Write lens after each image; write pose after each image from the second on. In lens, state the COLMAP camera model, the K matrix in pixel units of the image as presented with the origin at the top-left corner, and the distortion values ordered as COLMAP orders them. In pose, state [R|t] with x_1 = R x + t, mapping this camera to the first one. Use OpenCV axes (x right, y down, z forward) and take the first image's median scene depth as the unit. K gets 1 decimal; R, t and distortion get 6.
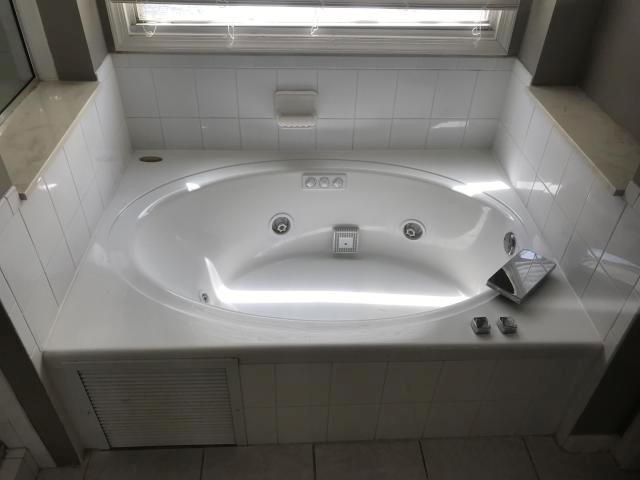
lens RADIAL K [[530.2, 0, 323.6], [0, 530.2, 239.2], [0, 0, 1]] dist [0.116706, -0.234219]
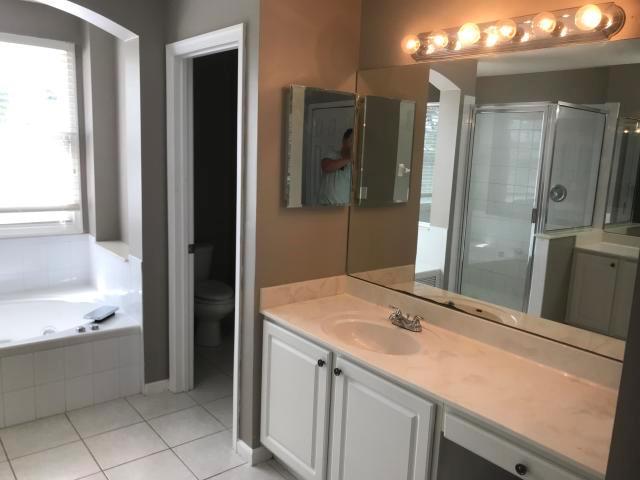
lens RADIAL K [[530.2, 0, 323.6], [0, 530.2, 239.2], [0, 0, 1]] dist [0.116706, -0.234219]
pose [[0.807338, -0.099192, 0.581693, -0.093673], [0.354590, 0.869494, -0.343870, 0.687110], [-0.471669, 0.483881, 0.737148, -0.870889]]
